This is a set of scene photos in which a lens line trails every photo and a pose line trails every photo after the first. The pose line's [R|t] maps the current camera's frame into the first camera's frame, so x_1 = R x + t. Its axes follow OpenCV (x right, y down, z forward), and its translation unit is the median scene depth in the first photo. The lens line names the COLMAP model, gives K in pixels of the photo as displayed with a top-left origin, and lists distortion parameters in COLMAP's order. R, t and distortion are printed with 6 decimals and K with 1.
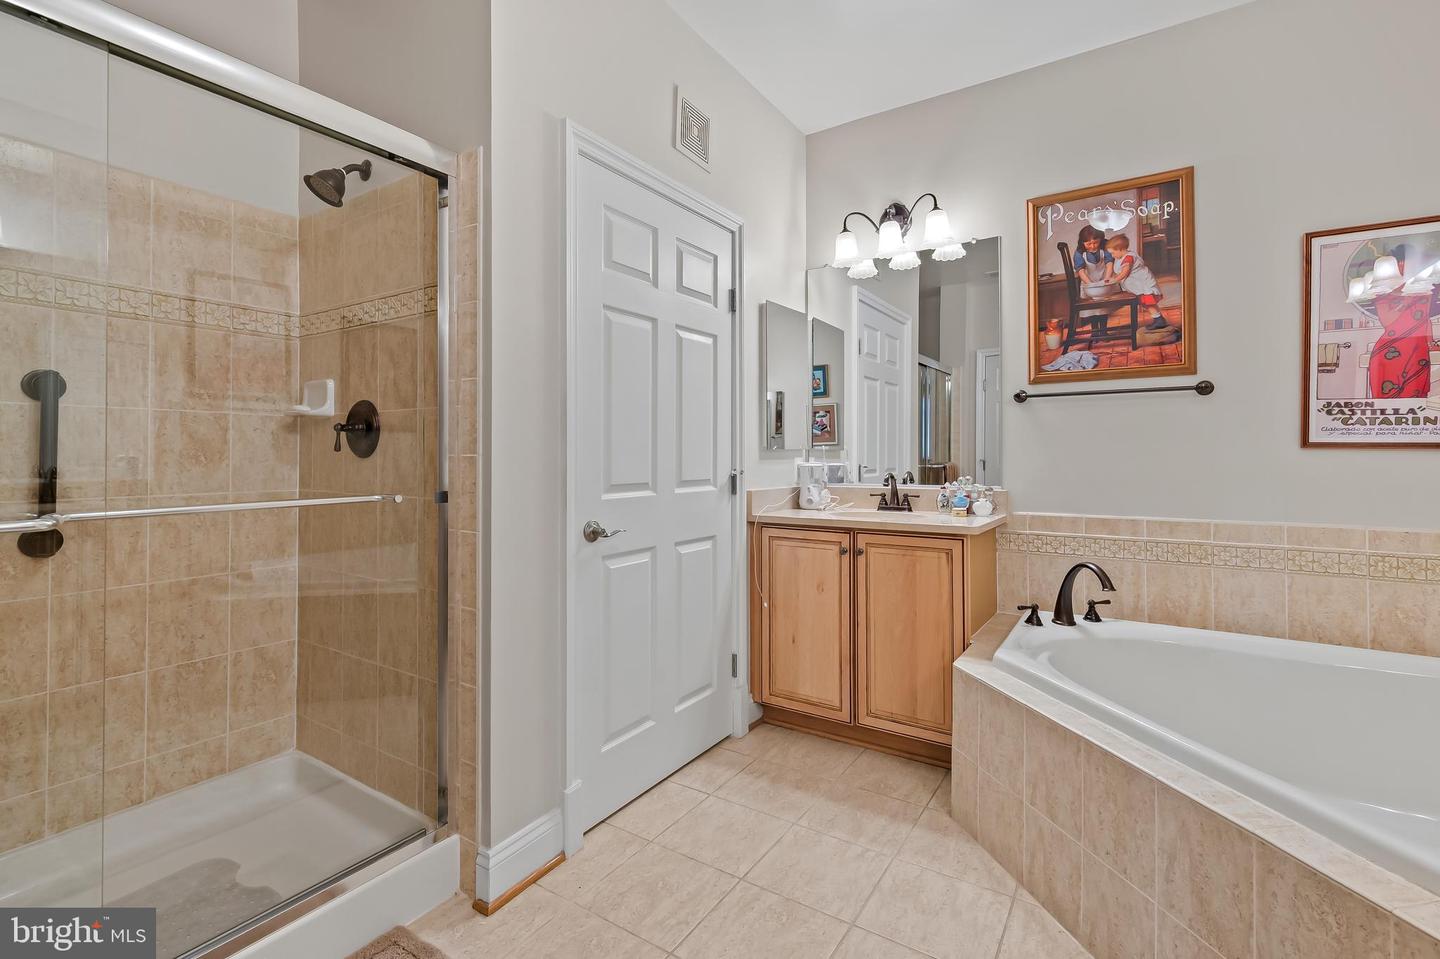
lens RADIAL K [[650.7, 0, 717.7], [0, 650.7, 449.9], [0, 0, 1]] dist [0.002220, -0.000738]
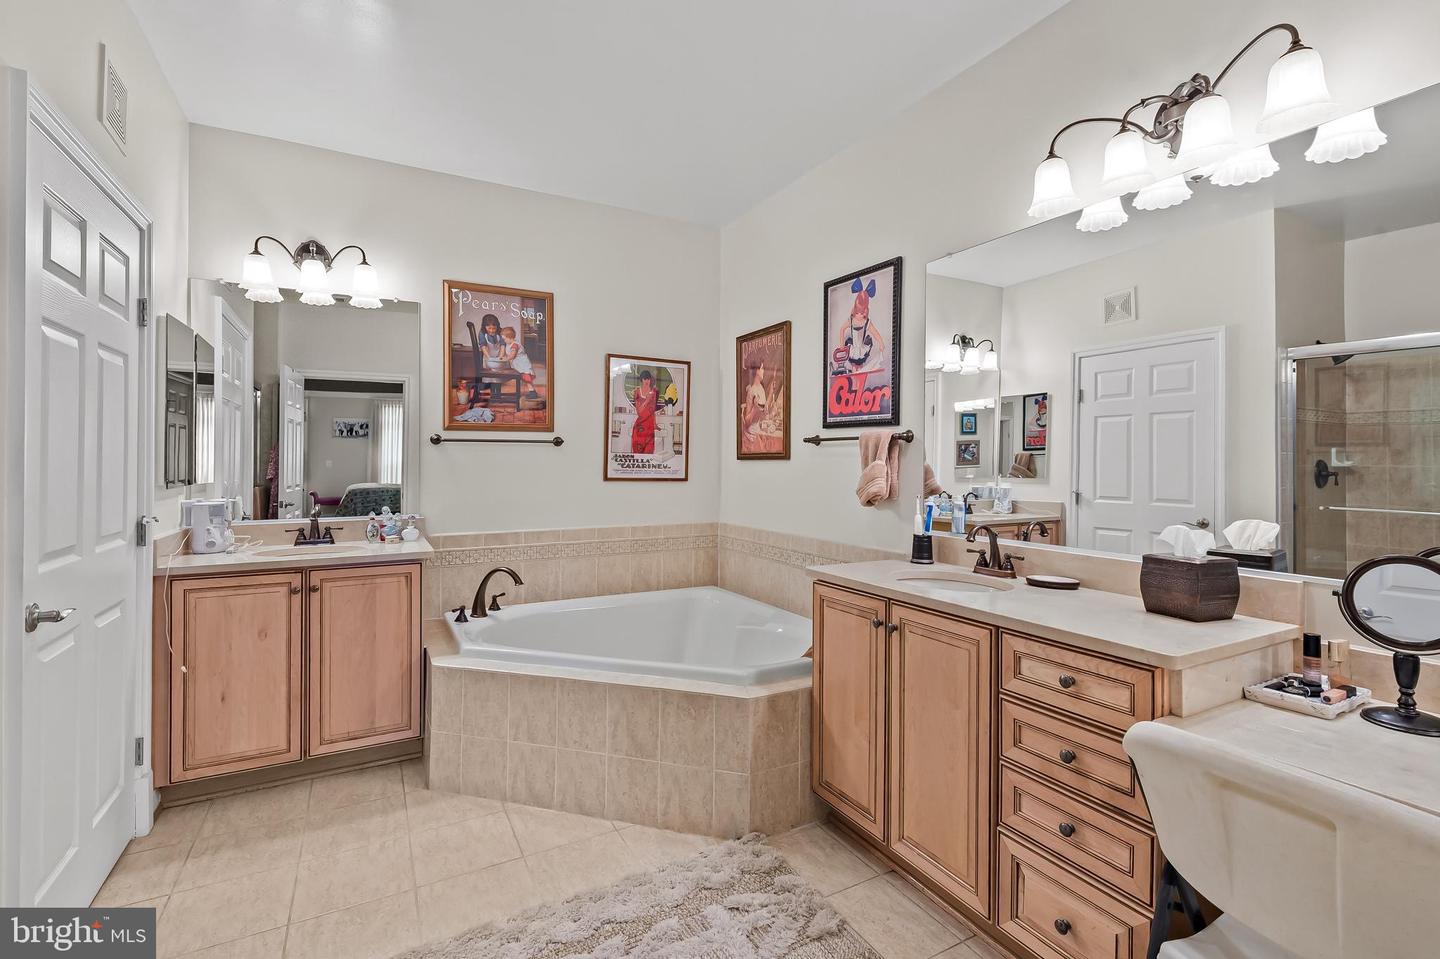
lens RADIAL K [[650.7, 0, 716.4], [0, 650.7, 470.0], [0, 0, 1]] dist [0.002220, -0.000738]
pose [[0.477574, -0.008525, 0.878550, -0.384664], [-0.007810, 0.999872, 0.013948, -0.050321], [-0.878557, -0.013523, 0.477447, -0.044643]]
